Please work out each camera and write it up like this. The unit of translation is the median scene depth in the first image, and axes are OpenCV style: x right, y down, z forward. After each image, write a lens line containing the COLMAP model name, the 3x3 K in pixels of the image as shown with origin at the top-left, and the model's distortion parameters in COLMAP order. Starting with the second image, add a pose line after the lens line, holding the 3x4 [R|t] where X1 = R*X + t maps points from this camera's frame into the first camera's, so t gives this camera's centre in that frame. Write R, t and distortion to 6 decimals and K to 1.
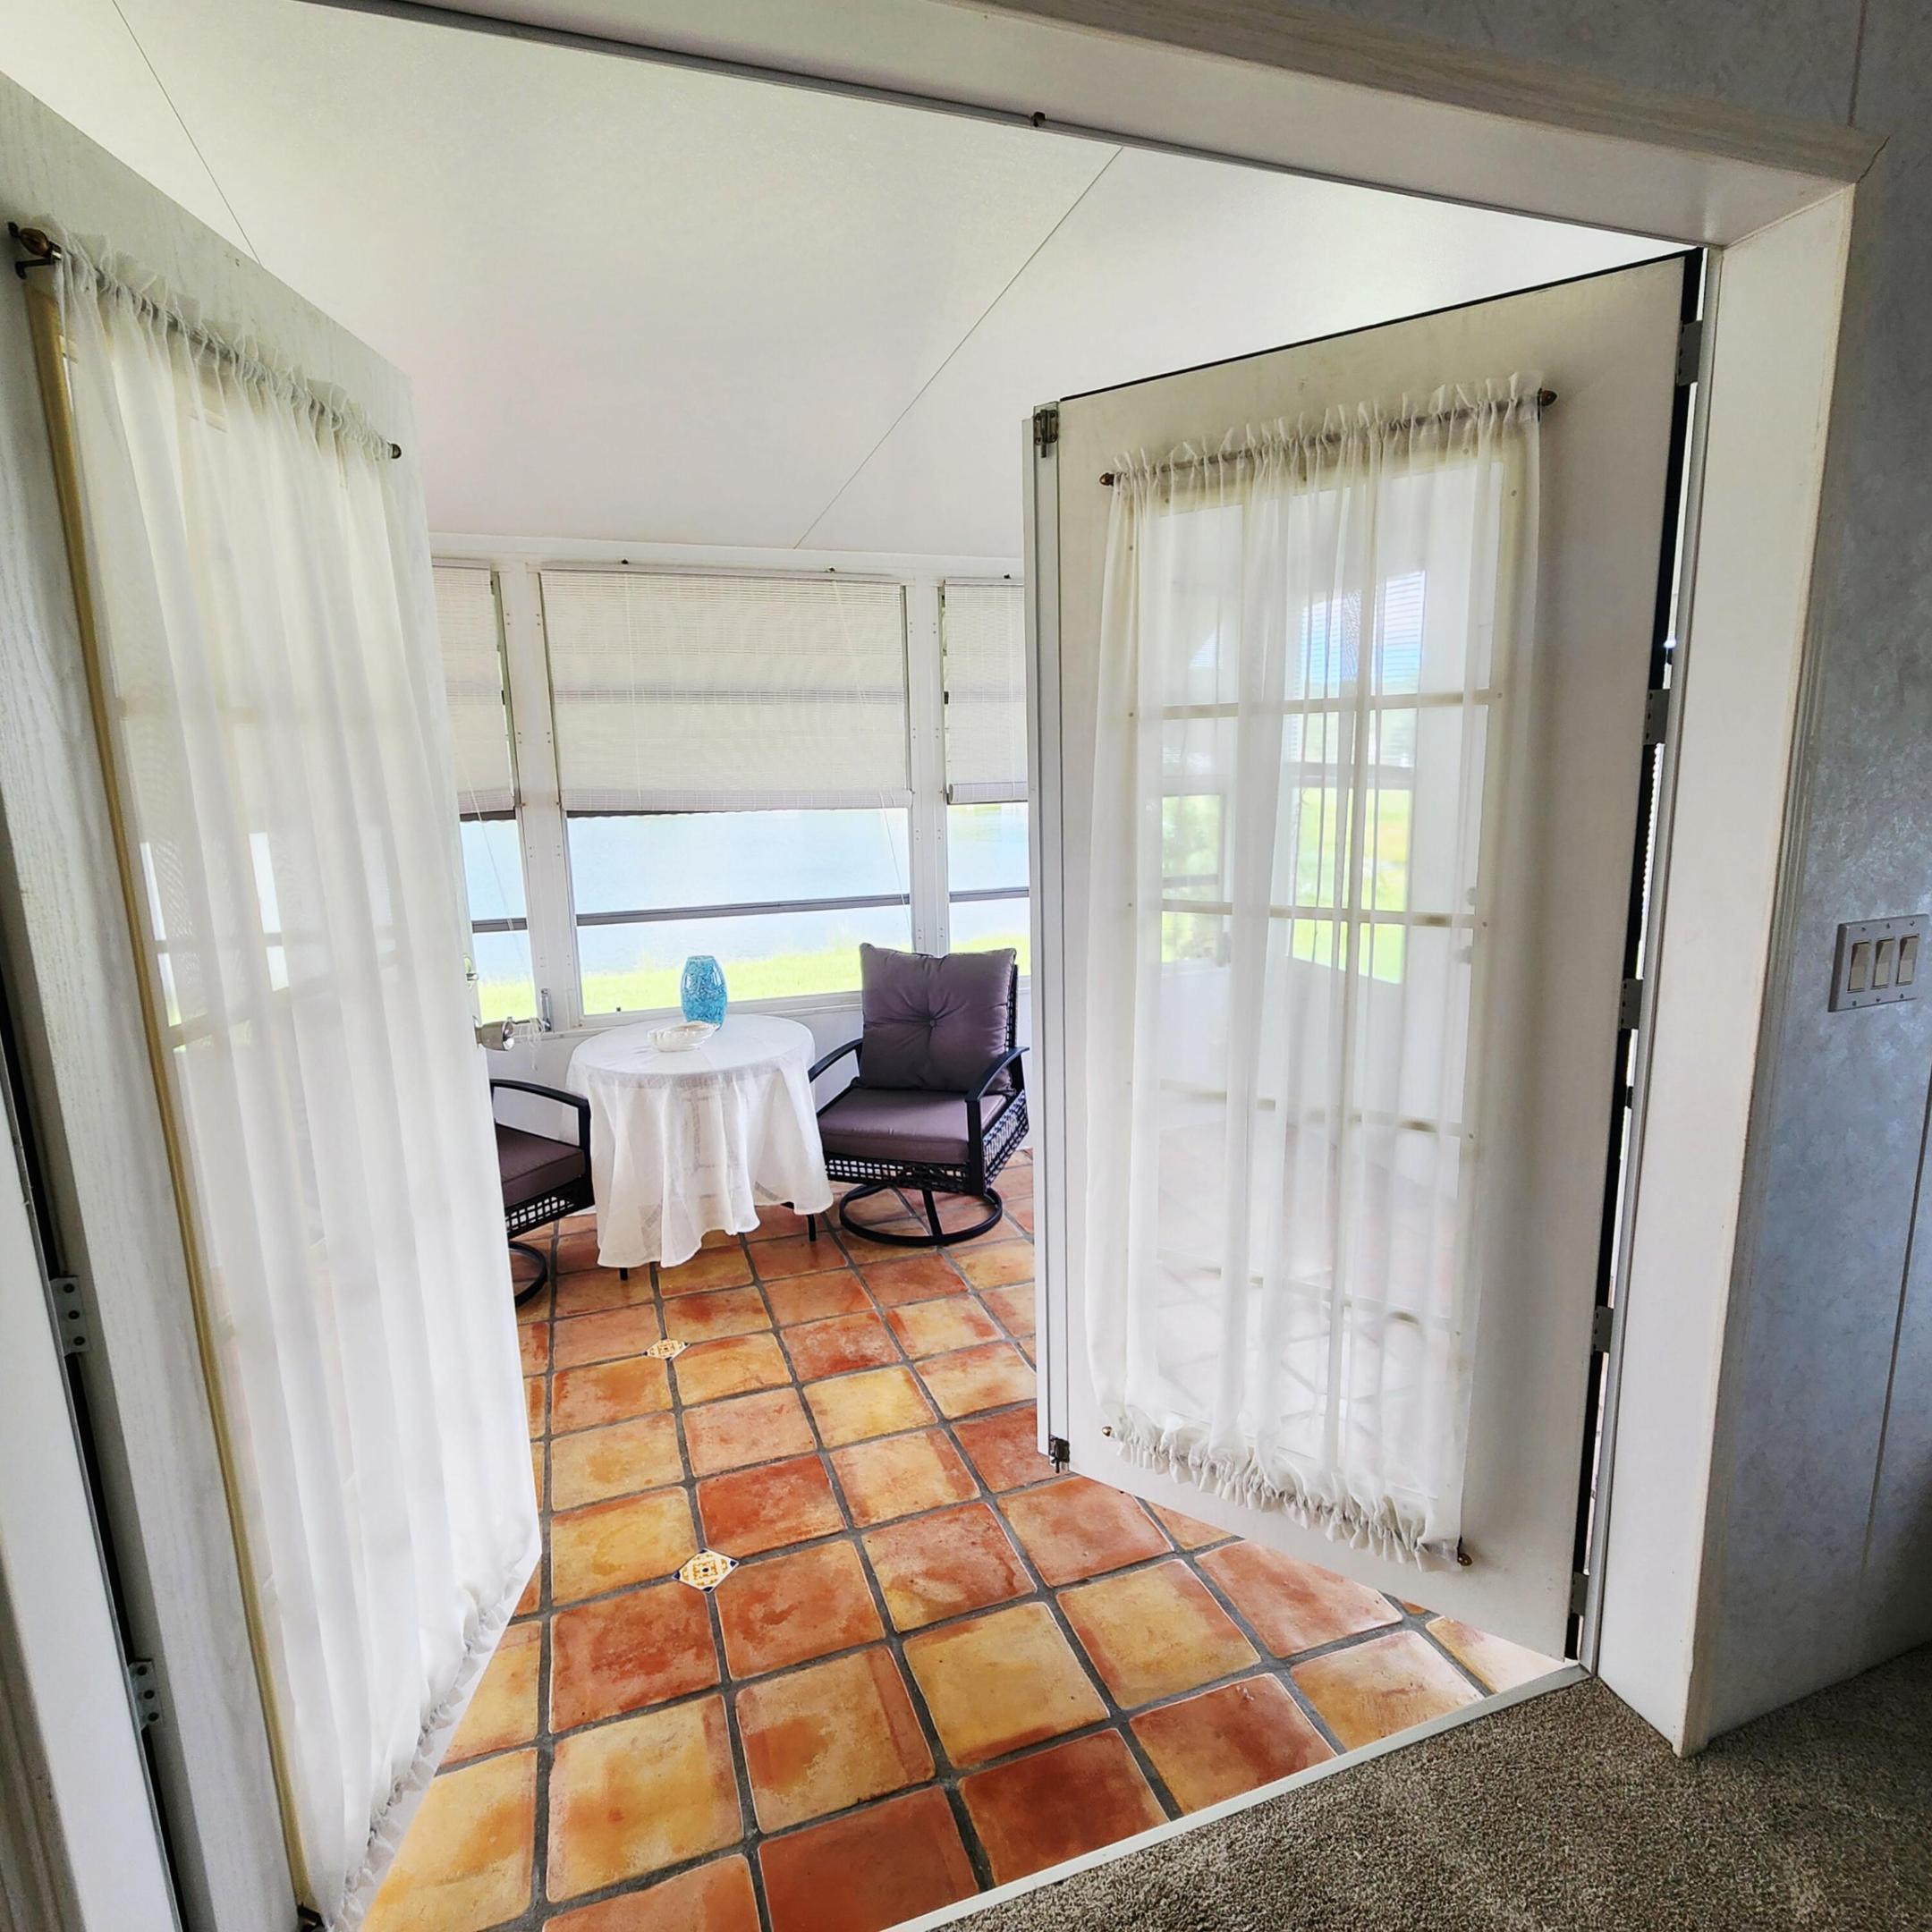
lens RADIAL K [[1111.2, 0, 977.1], [0, 1111.2, 968.0], [0, 0, 1]] dist [-0.005376, -0.001505]
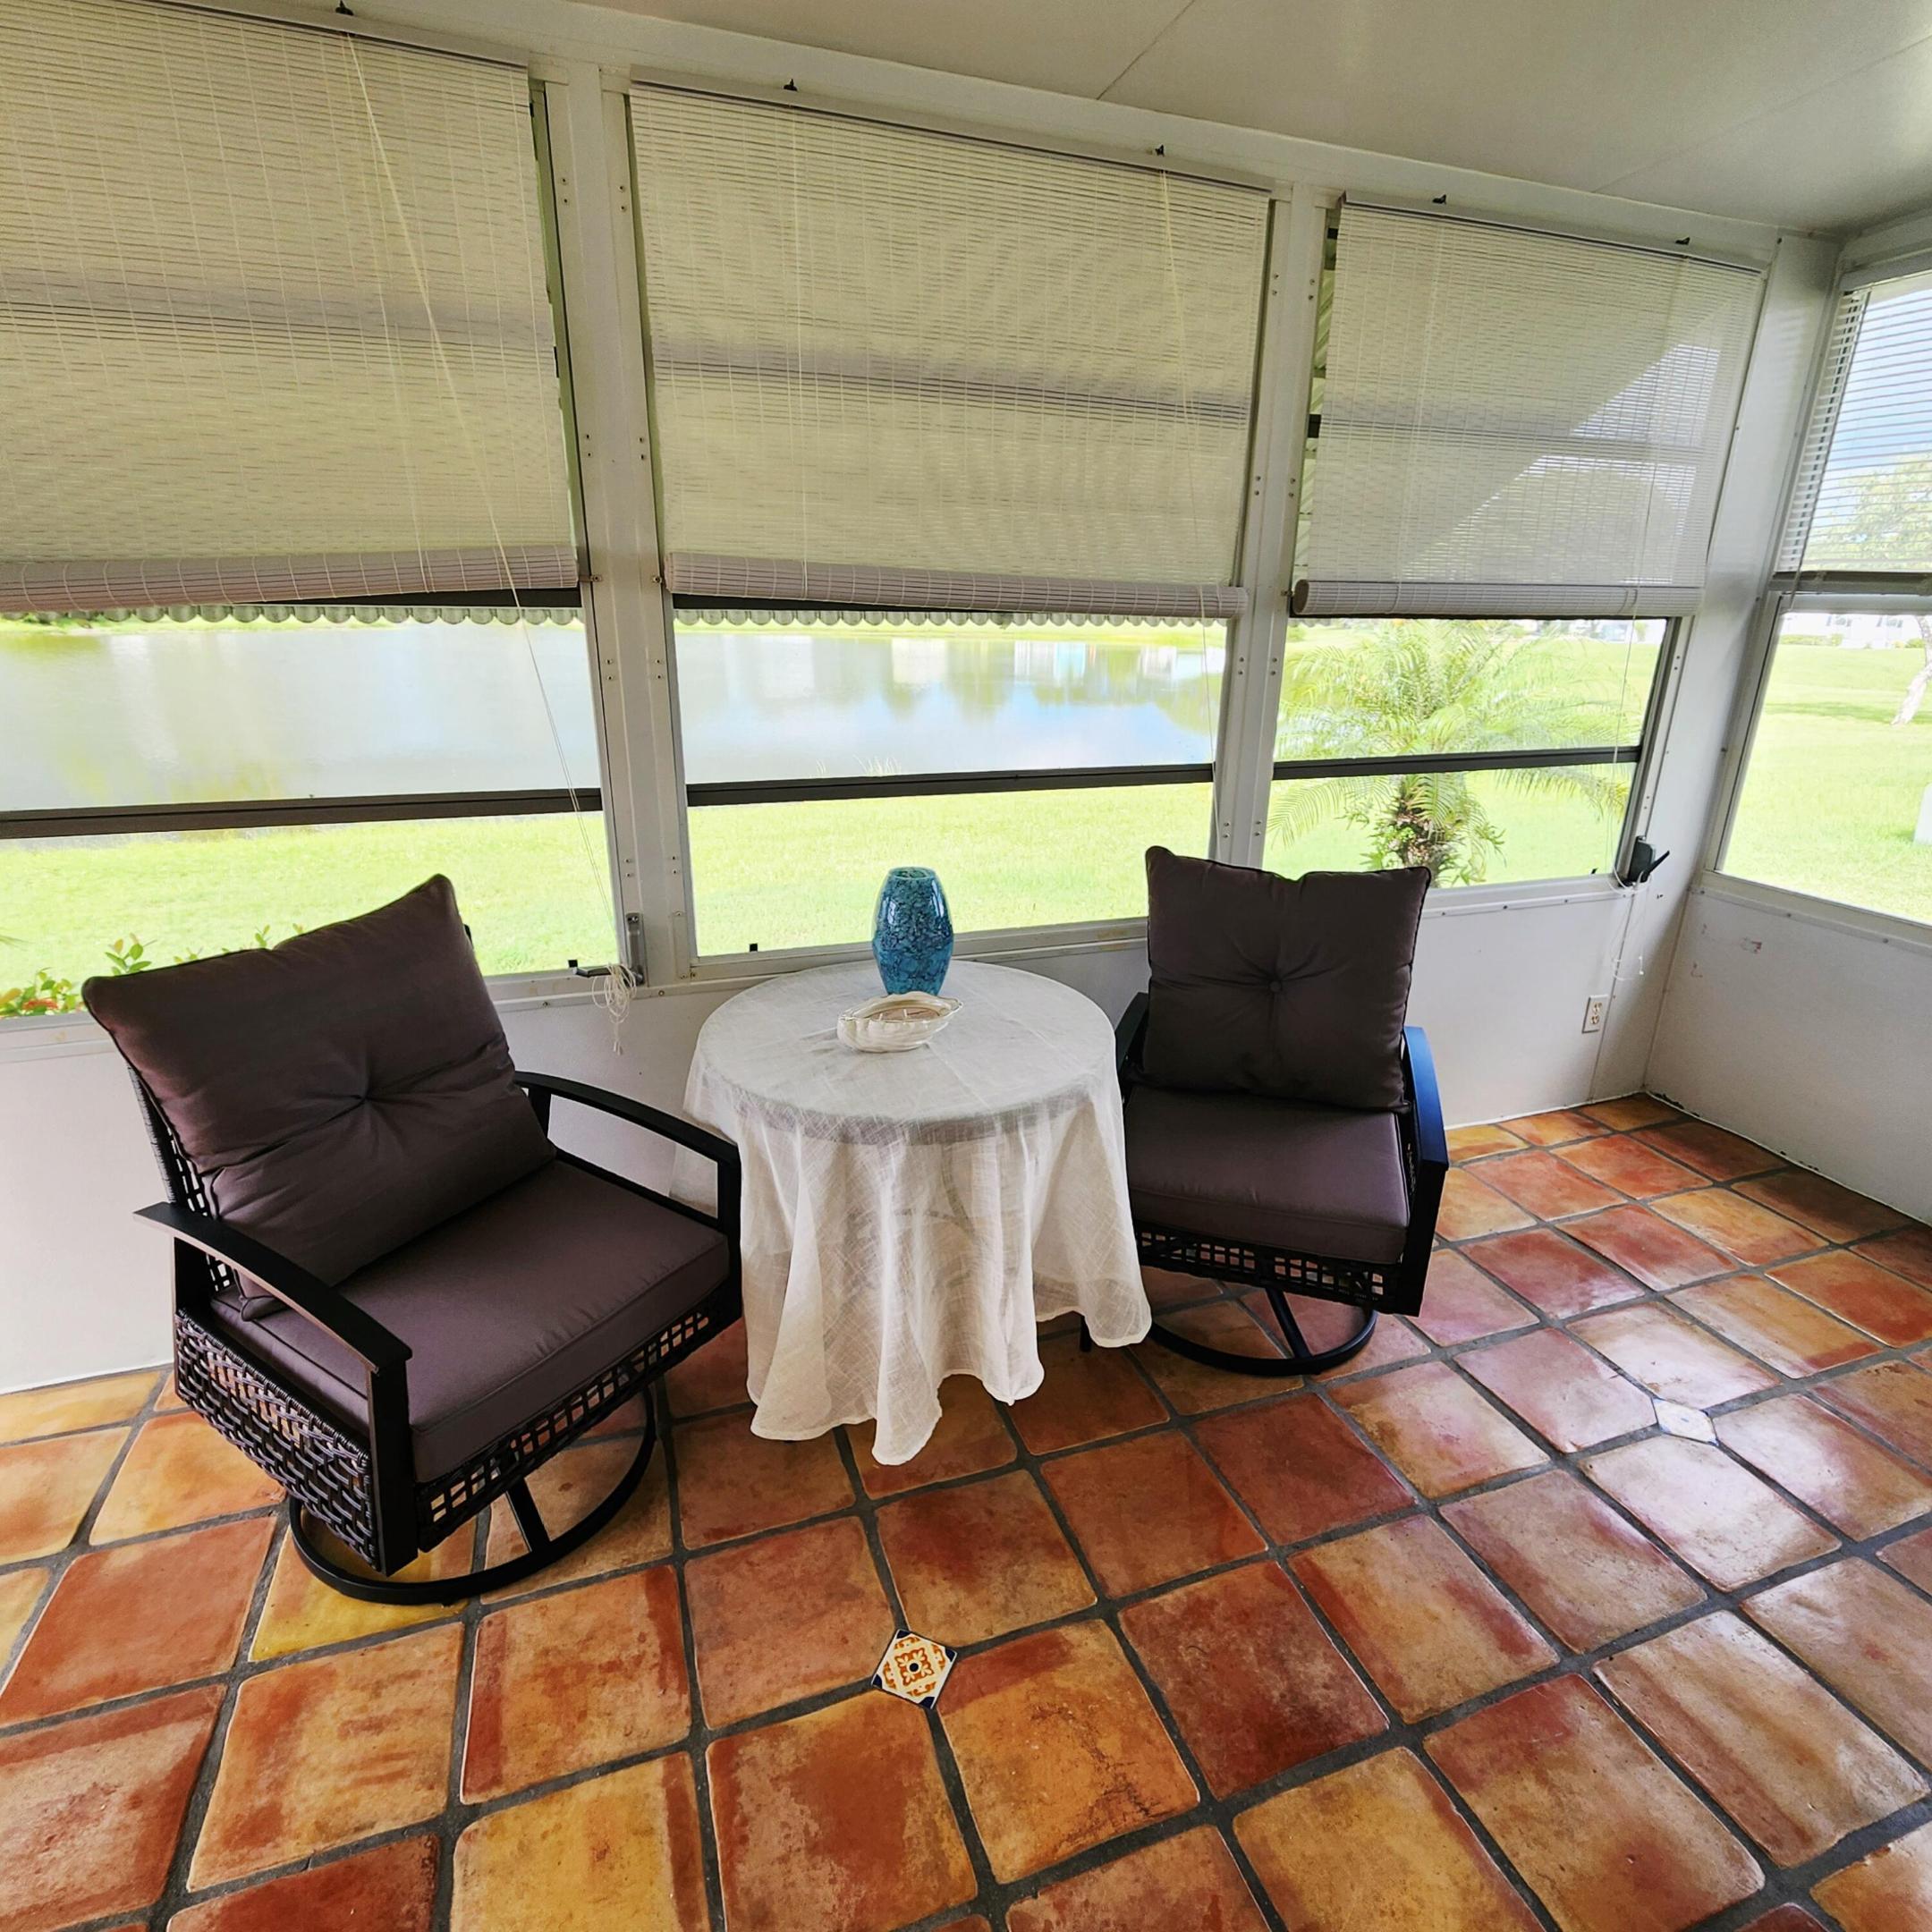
lens RADIAL K [[1058.6, 0, 969.9], [0, 1058.6, 957.3], [0, 0, 1]] dist [-0.000280, -0.001075]
pose [[0.999230, 0.038364, 0.008170, -0.237397], [-0.039132, 0.989313, 0.140459, -0.046040], [-0.002694, -0.140670, 0.990053, 0.490918]]
